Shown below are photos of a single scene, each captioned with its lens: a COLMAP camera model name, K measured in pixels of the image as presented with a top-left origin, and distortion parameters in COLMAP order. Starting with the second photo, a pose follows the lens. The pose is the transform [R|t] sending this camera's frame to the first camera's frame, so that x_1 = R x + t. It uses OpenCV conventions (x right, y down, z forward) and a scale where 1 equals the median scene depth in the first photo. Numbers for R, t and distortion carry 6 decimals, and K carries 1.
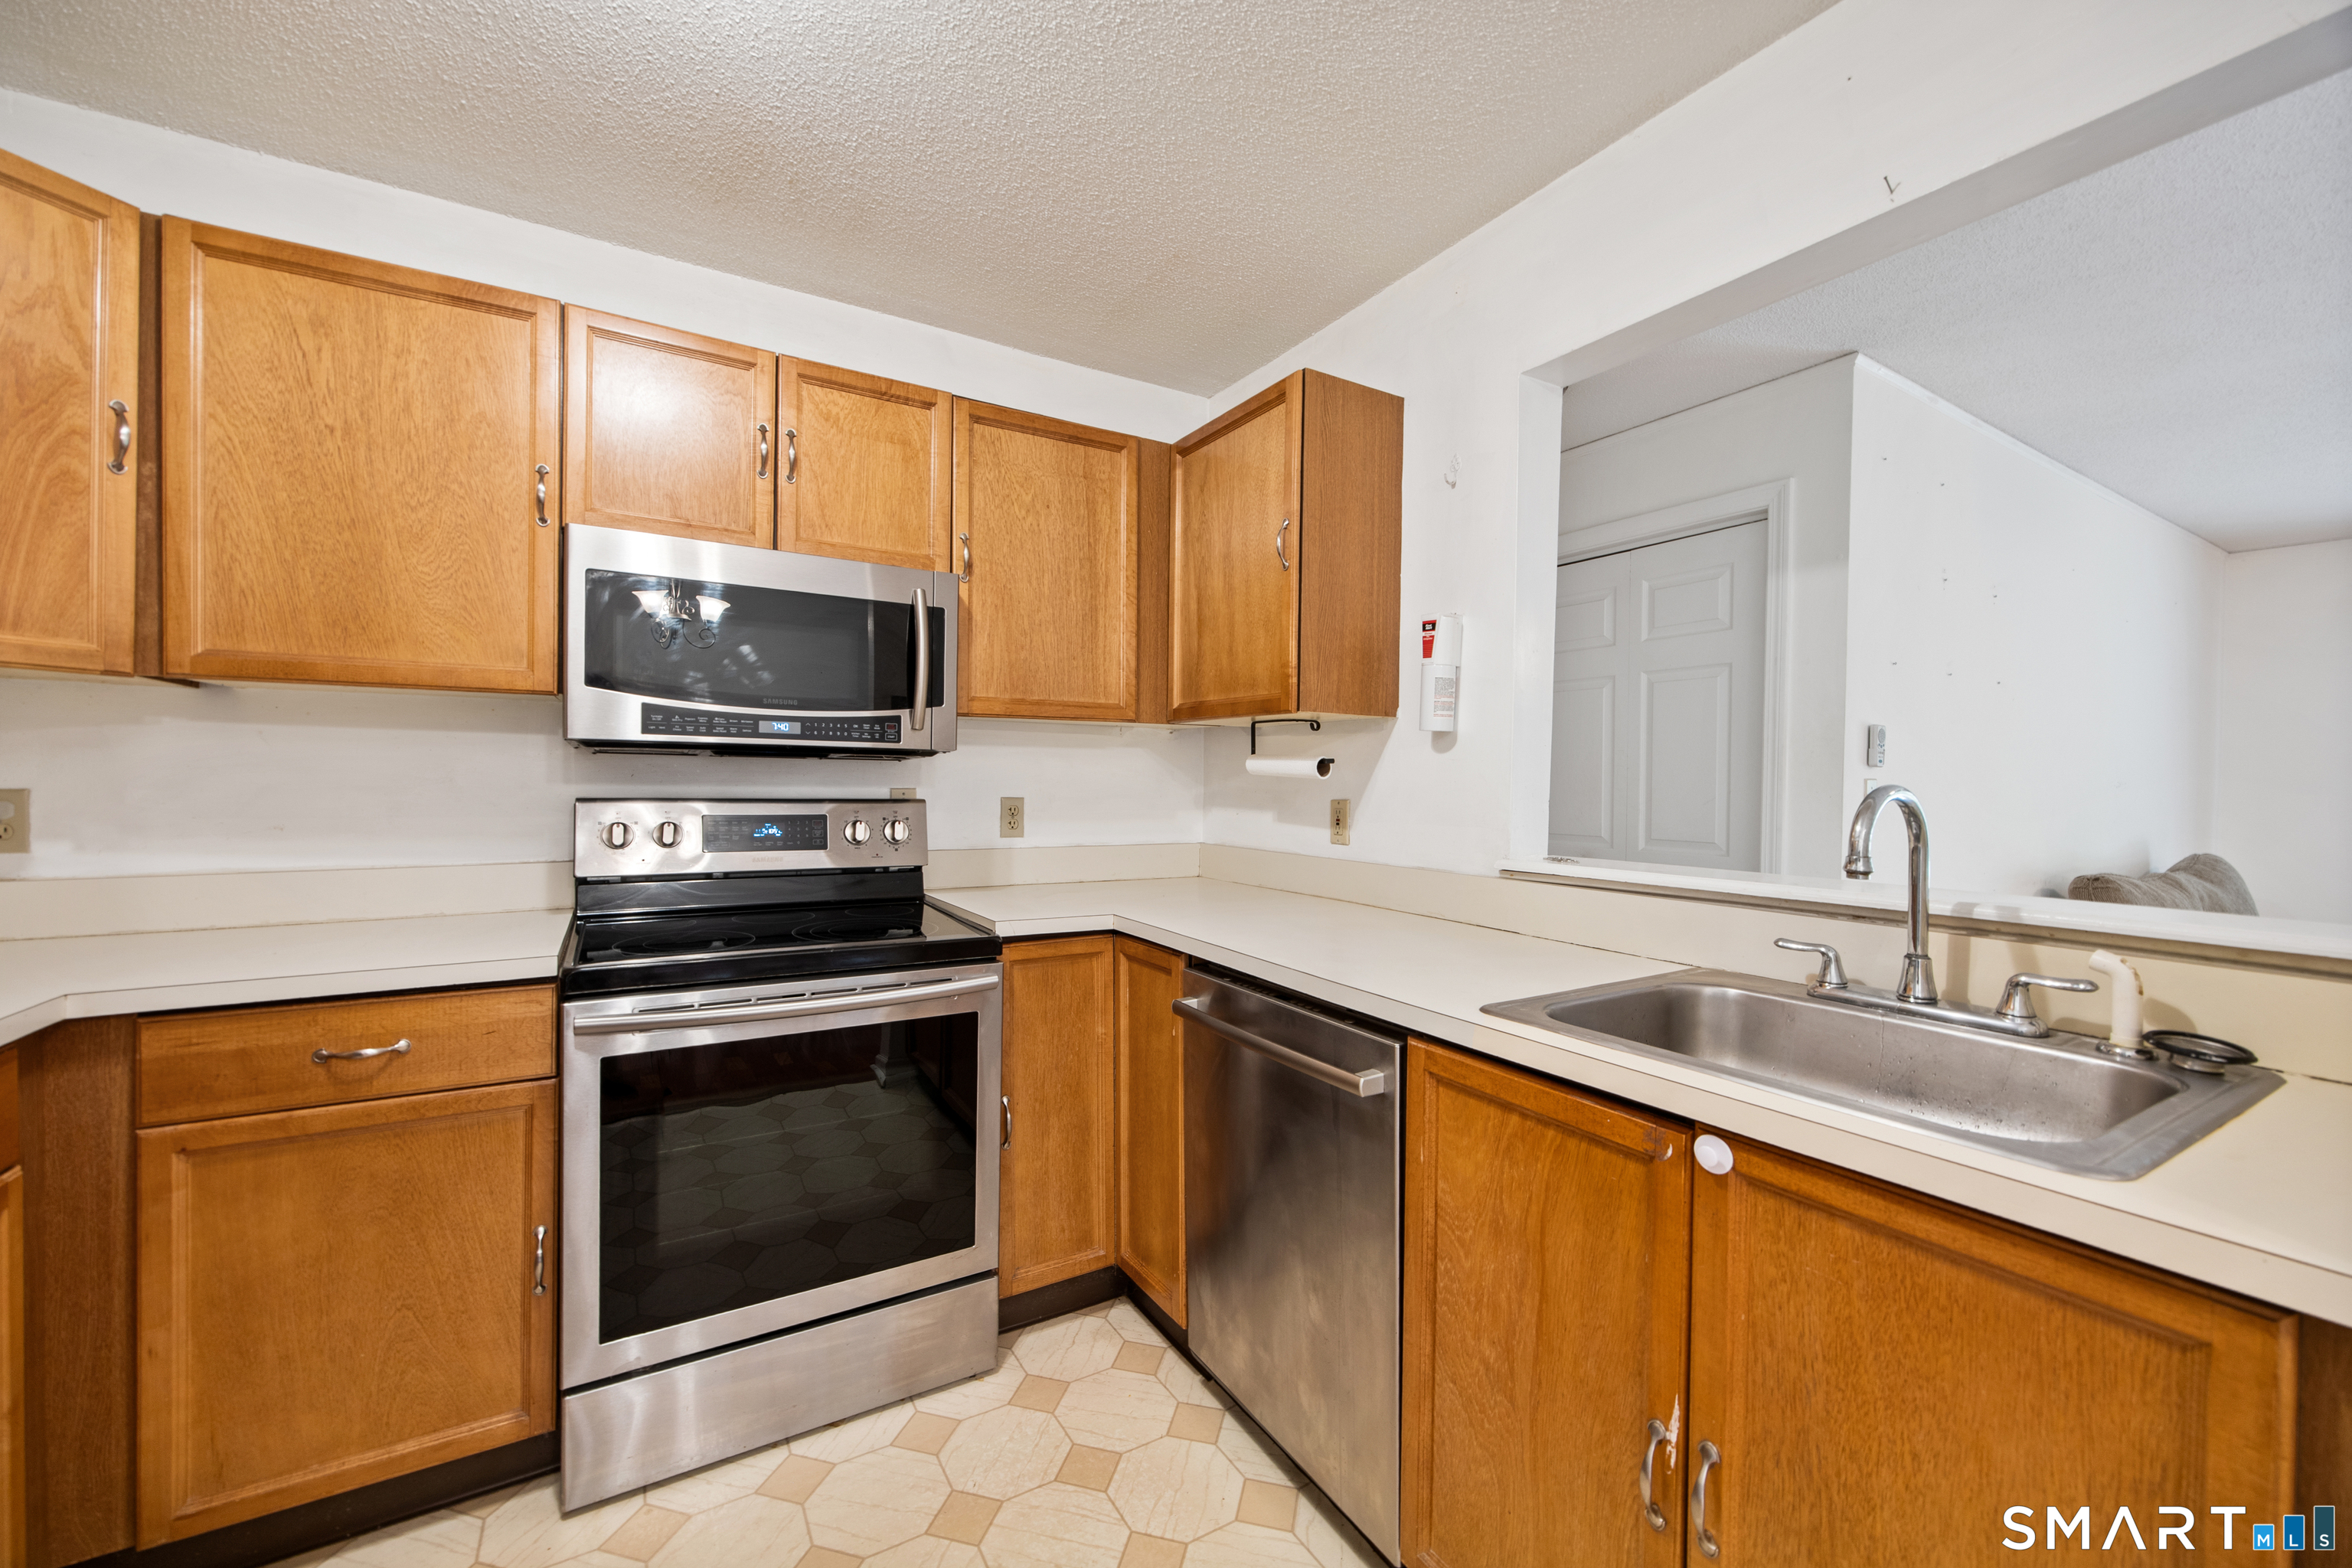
lens RADIAL K [[918.1, 0, 1190.3], [0, 918.1, 812.1], [0, 0, 1]] dist [0.000707, 0.000067]
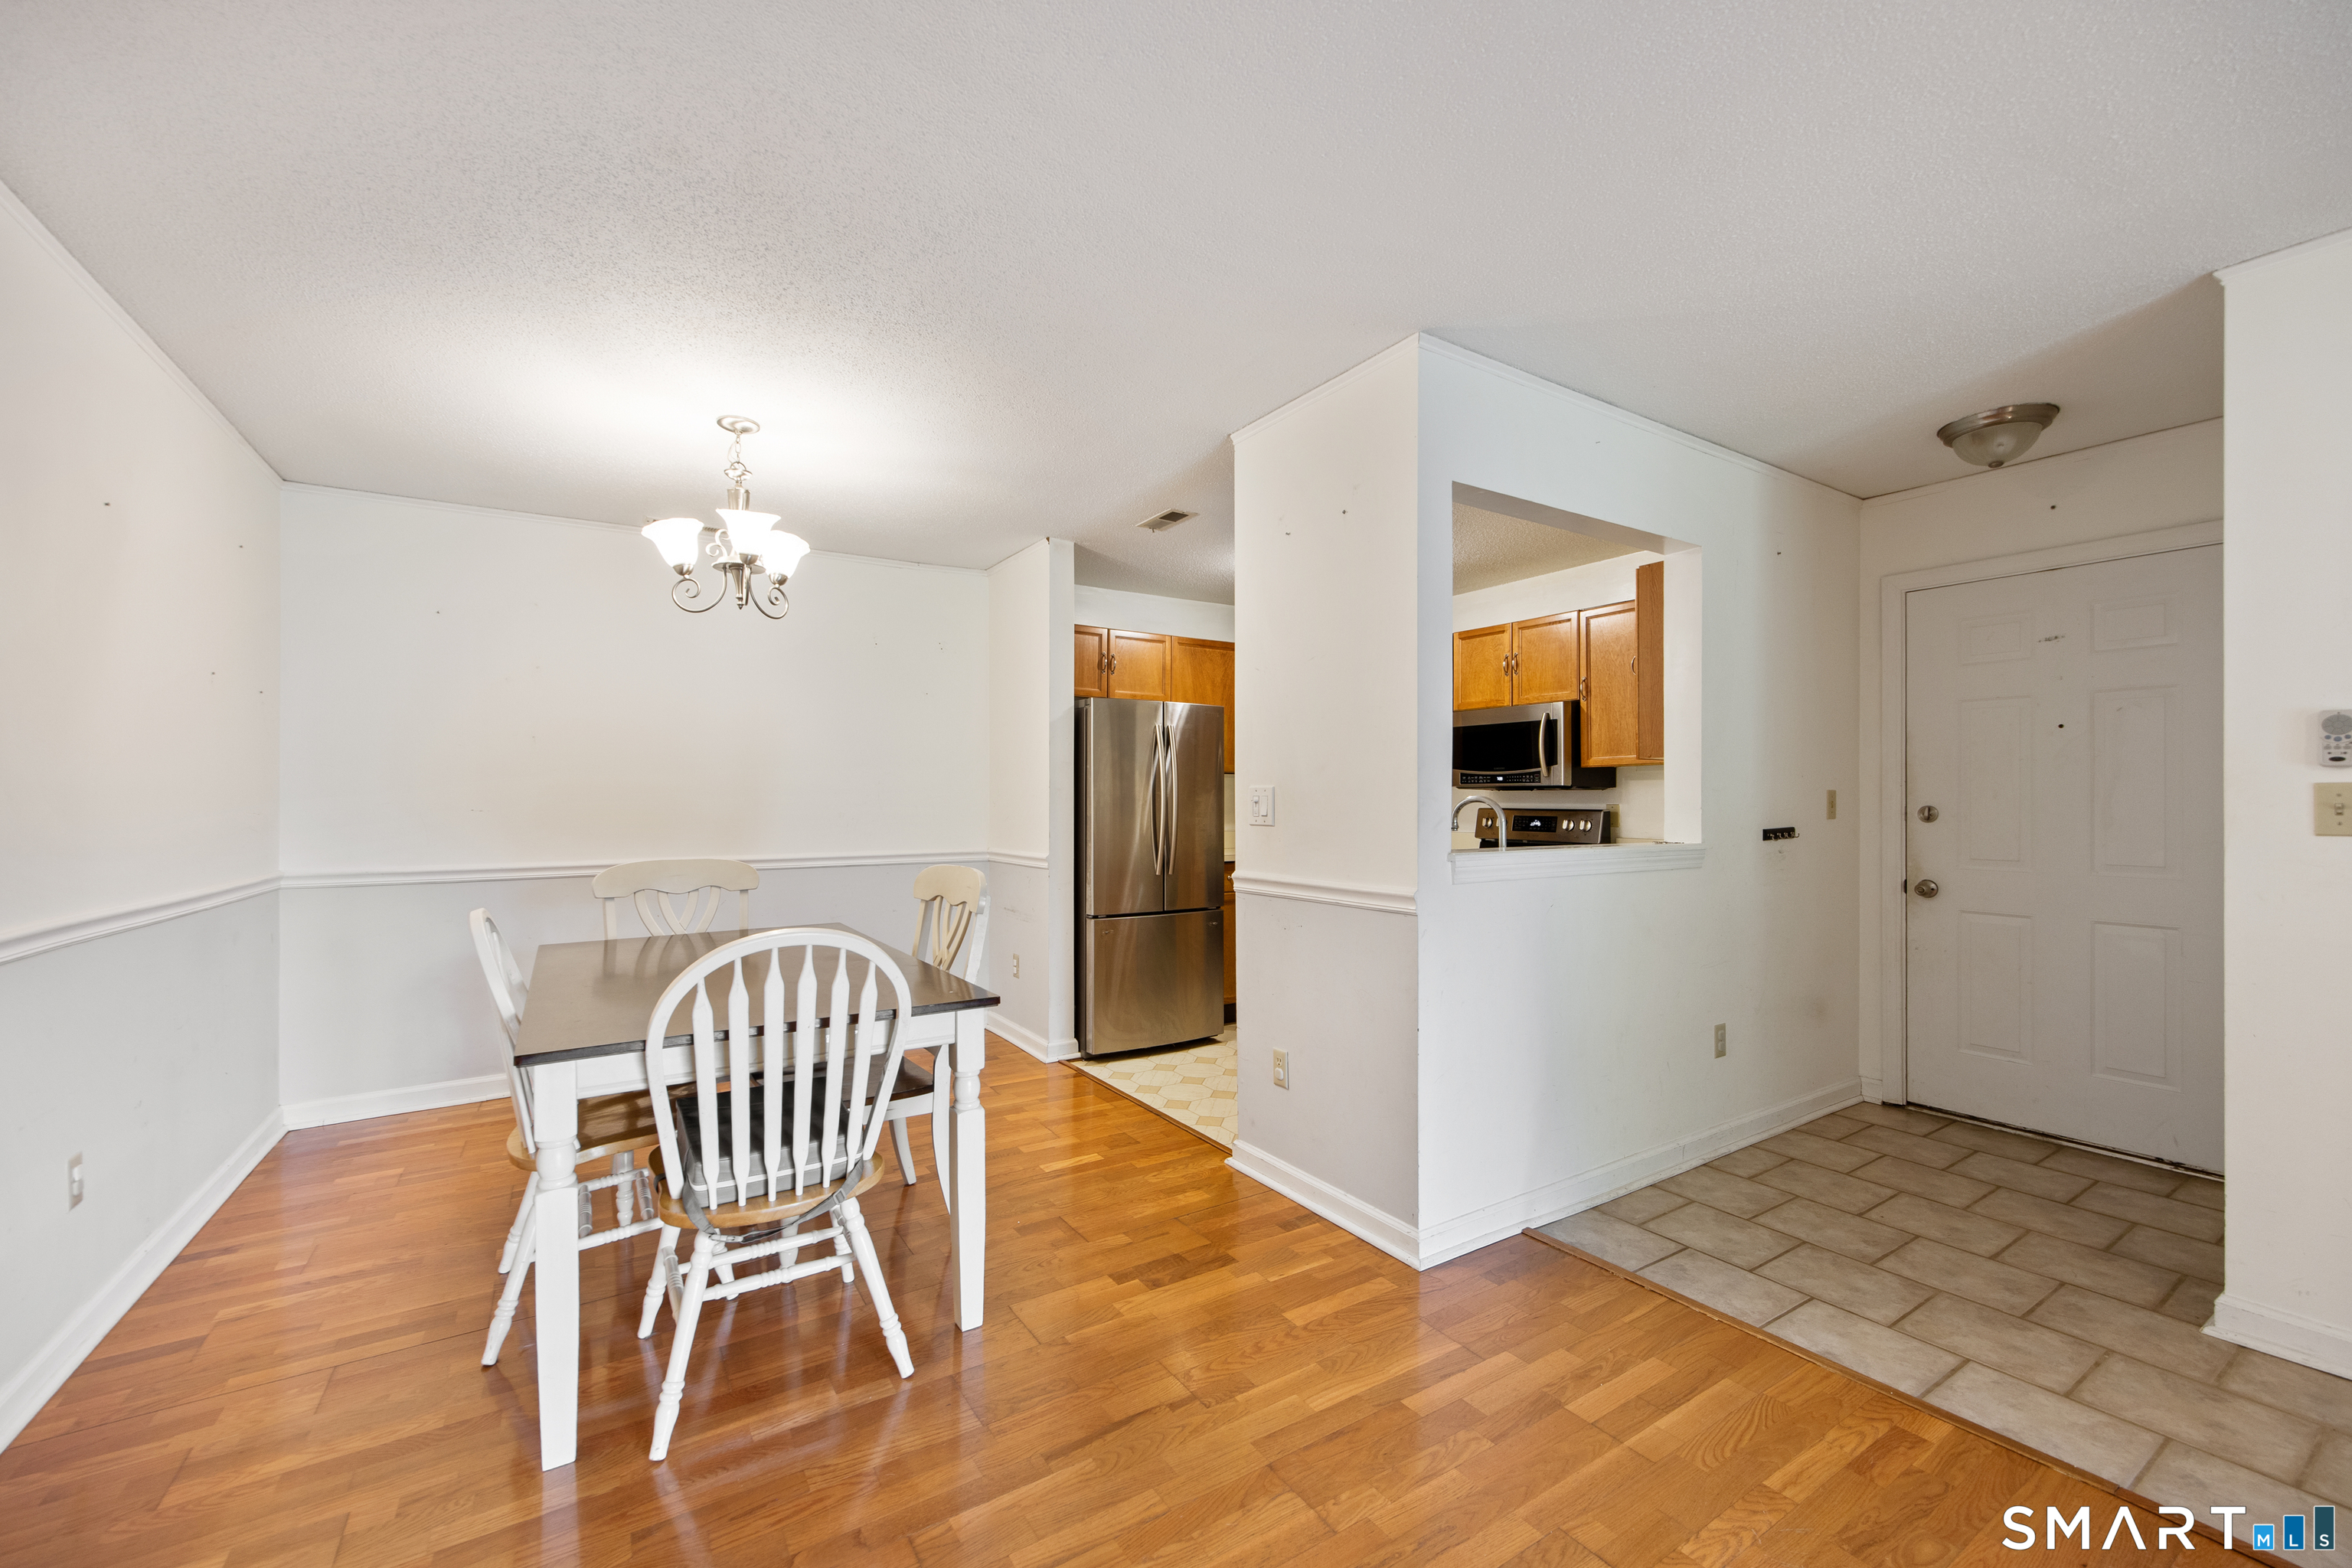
lens RADIAL K [[940.6, 0, 1166.7], [0, 940.6, 801.2], [0, 0, 1]] dist [0.000529, 0.000329]
pose [[0.025890, 0.005995, -0.999647, 2.422482], [-0.008458, 0.999948, 0.005778, -0.047025], [0.999629, 0.008306, 0.025939, 0.046185]]
